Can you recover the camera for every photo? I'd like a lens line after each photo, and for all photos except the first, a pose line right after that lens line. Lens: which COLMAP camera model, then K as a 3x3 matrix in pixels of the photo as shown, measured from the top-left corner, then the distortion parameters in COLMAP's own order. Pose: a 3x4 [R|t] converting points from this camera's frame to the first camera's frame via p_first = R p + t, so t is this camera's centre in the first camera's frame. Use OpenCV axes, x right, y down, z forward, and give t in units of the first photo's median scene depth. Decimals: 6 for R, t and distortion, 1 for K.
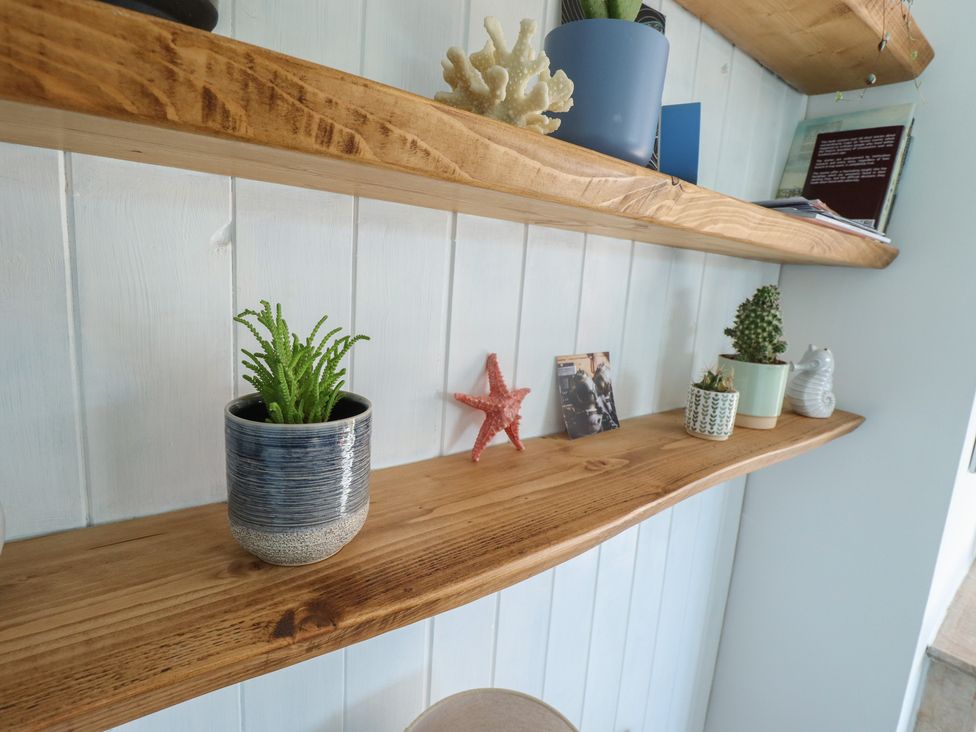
lens RADIAL K [[519.9, 0, 487.8], [0, 519.9, 365.9], [0, 0, 1]] dist [-0.004247, -0.008319]
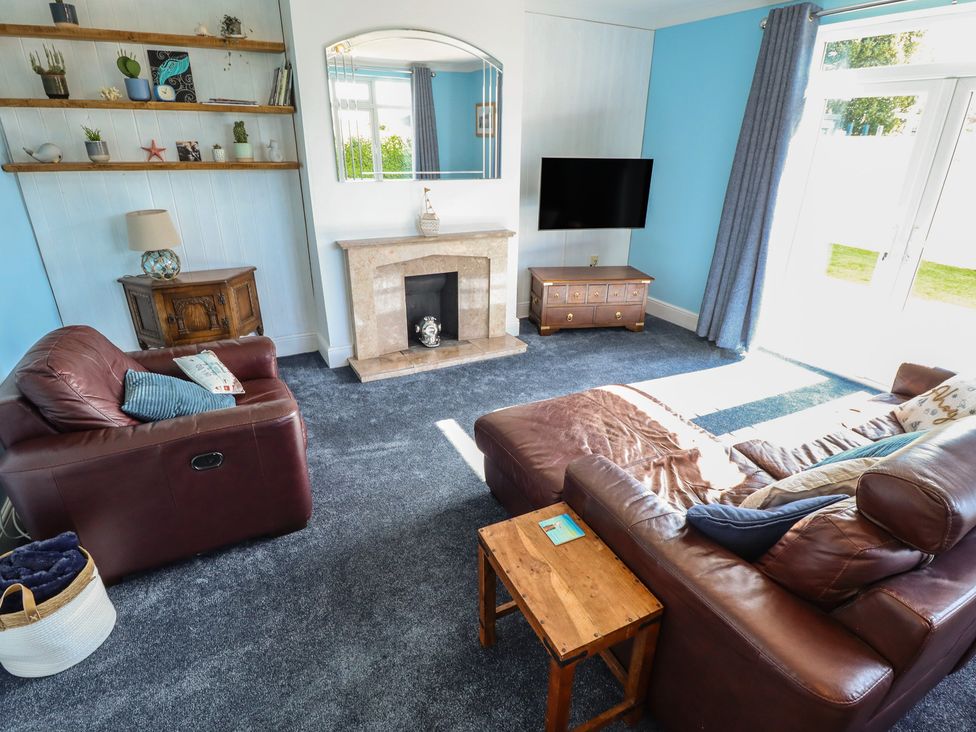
lens RADIAL K [[519.9, 0, 494.5], [0, 519.9, 362.9], [0, 0, 1]] dist [-0.004247, -0.008319]
pose [[0.975548, 0.029009, -0.217864, 3.489167], [0.019321, 0.976095, 0.216483, 0.844387], [0.218936, -0.215399, 0.951667, -2.739993]]
